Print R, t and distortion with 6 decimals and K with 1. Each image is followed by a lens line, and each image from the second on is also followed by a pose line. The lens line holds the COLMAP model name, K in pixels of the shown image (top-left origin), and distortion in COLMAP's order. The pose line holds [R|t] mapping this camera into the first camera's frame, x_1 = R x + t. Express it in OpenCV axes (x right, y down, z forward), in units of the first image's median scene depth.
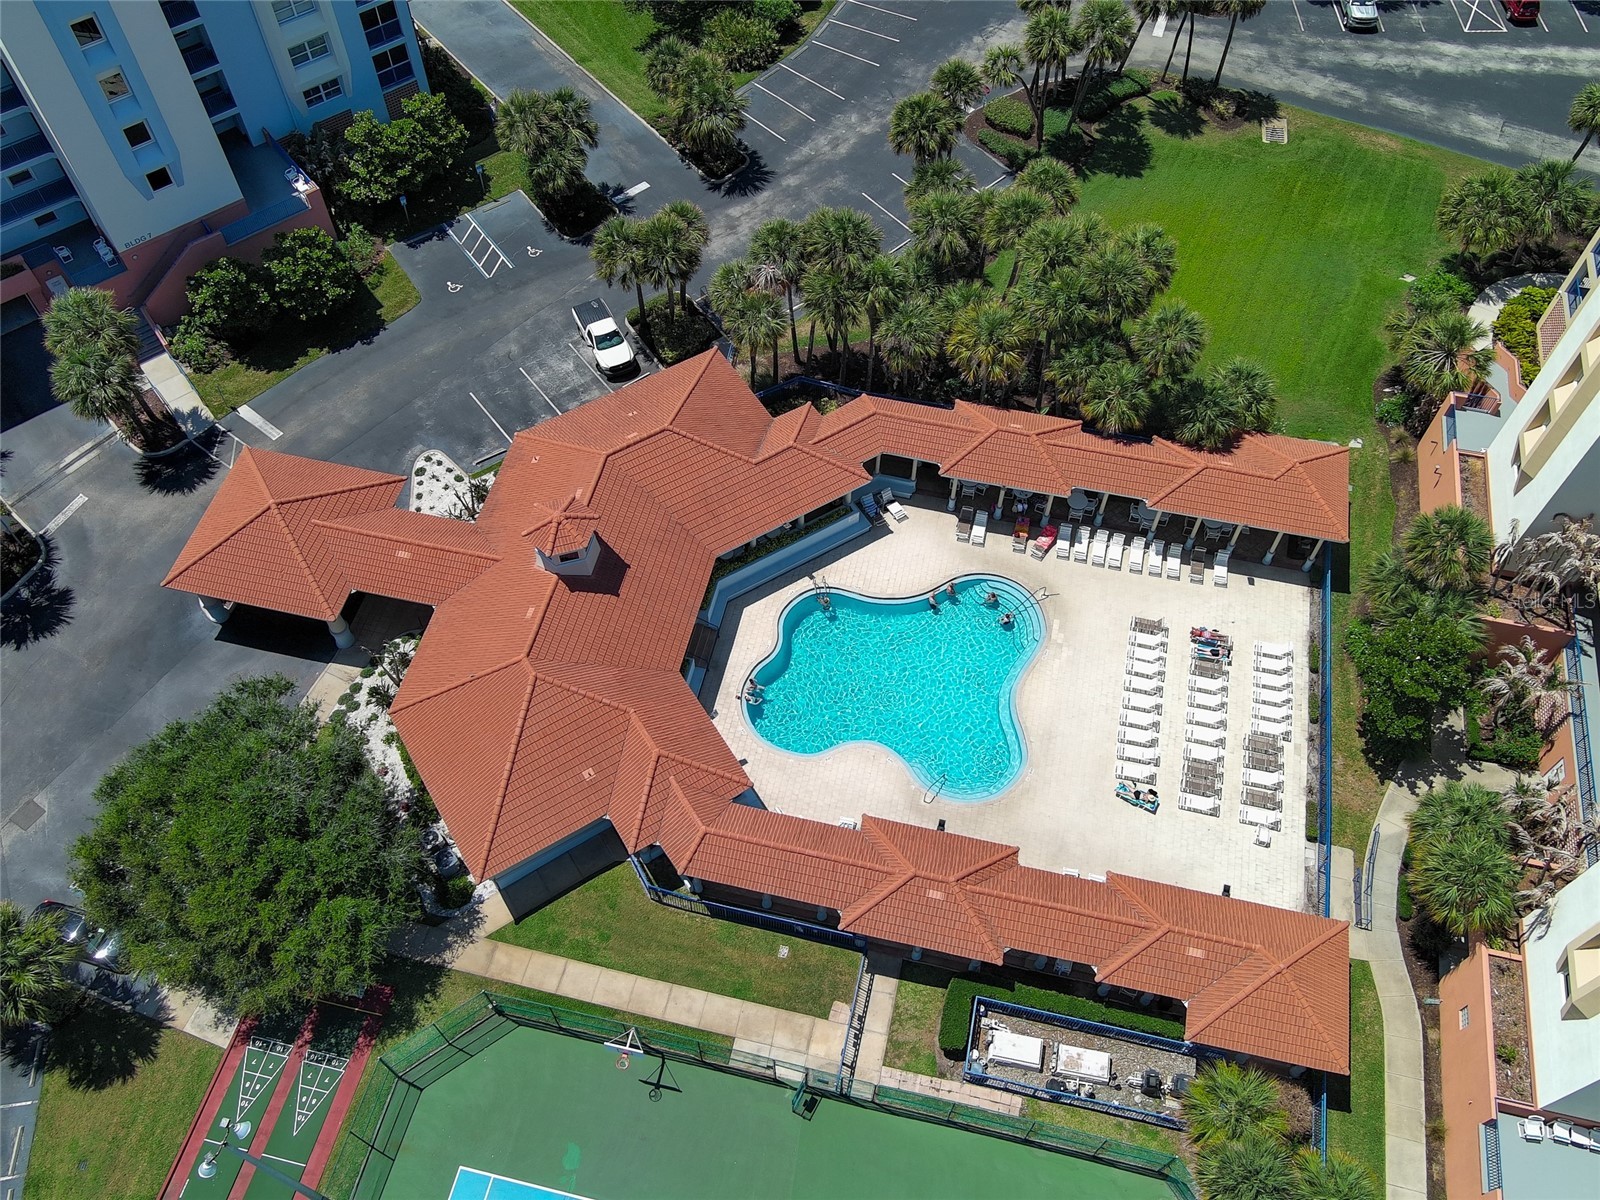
lens RADIAL K [[1309.5, 0, 800.0], [0, 1309.5, 600.0], [0, 0, 1]] dist [0.018522, -0.048105]
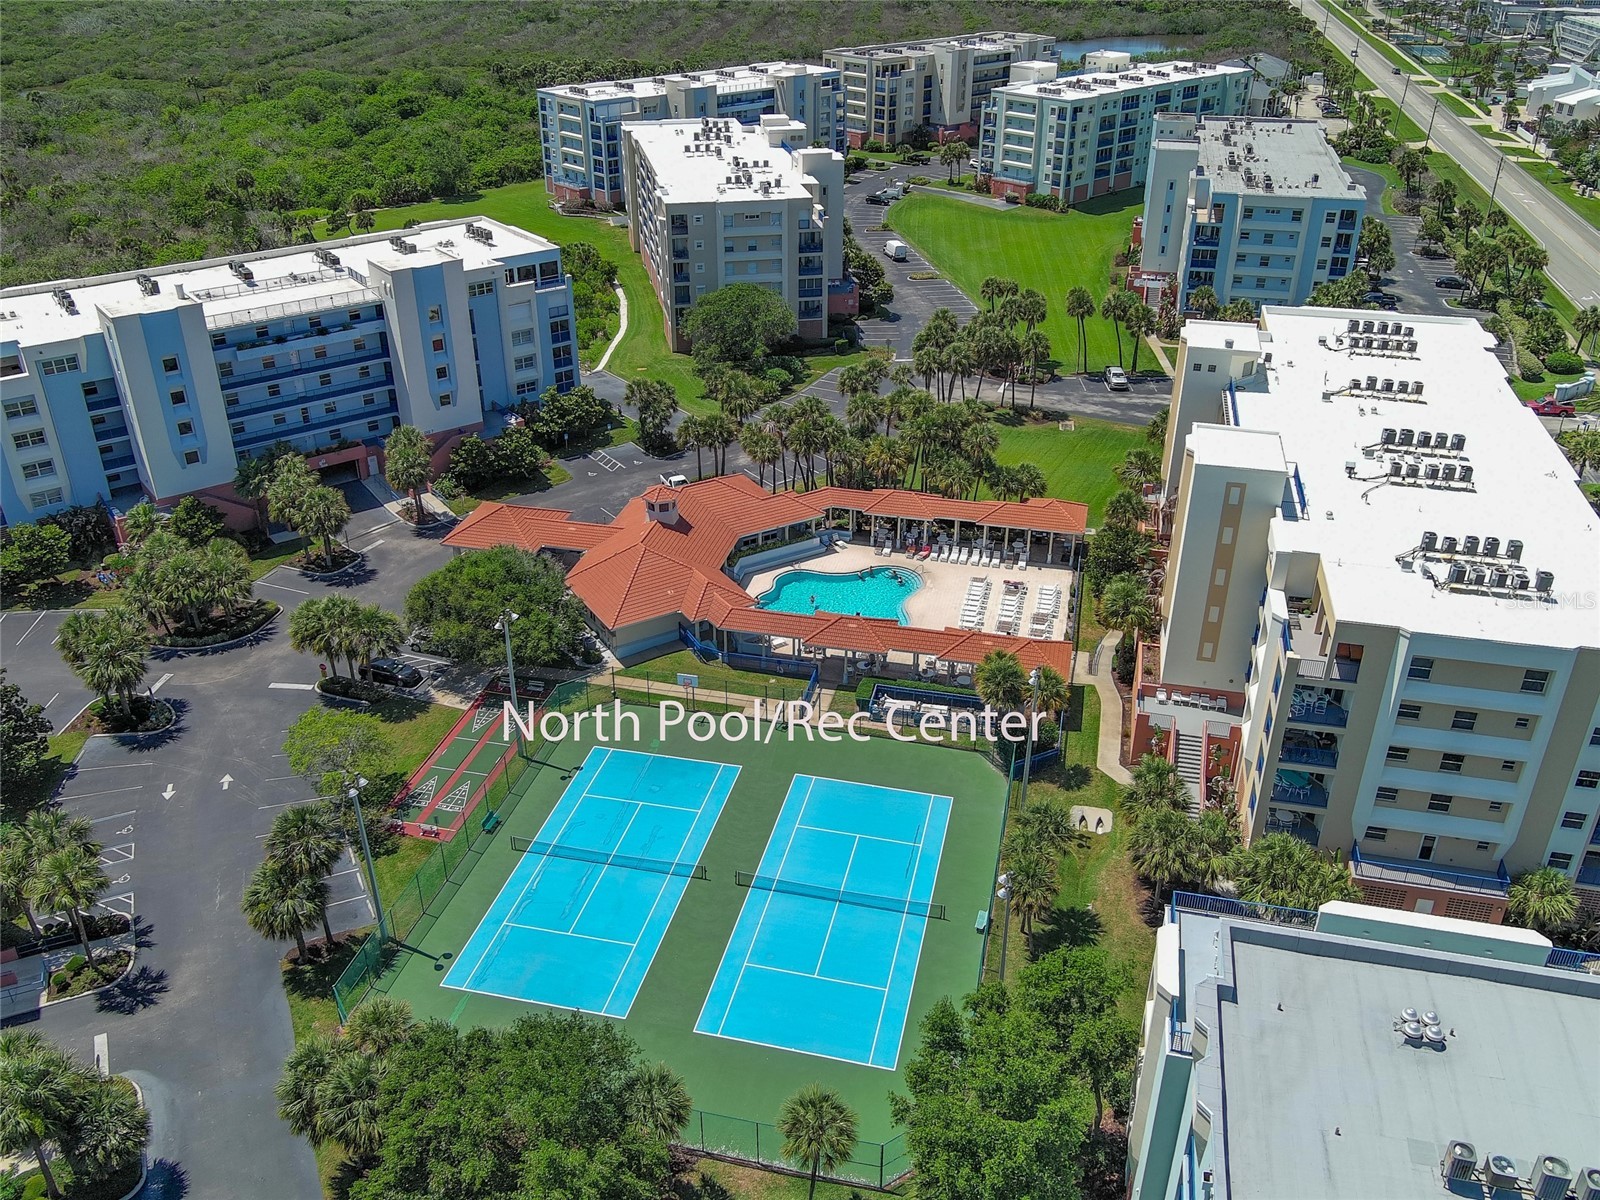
lens RADIAL K [[1309.5, 0, 800.0], [0, 1309.5, 600.0], [0, 0, 1]] dist [0.018522, -0.048105]
pose [[0.999970, 0.002984, -0.007151, 0.031496], [-0.005956, 0.886289, -0.463095, 0.835008], [0.004956, 0.463123, 0.886280, -0.546734]]
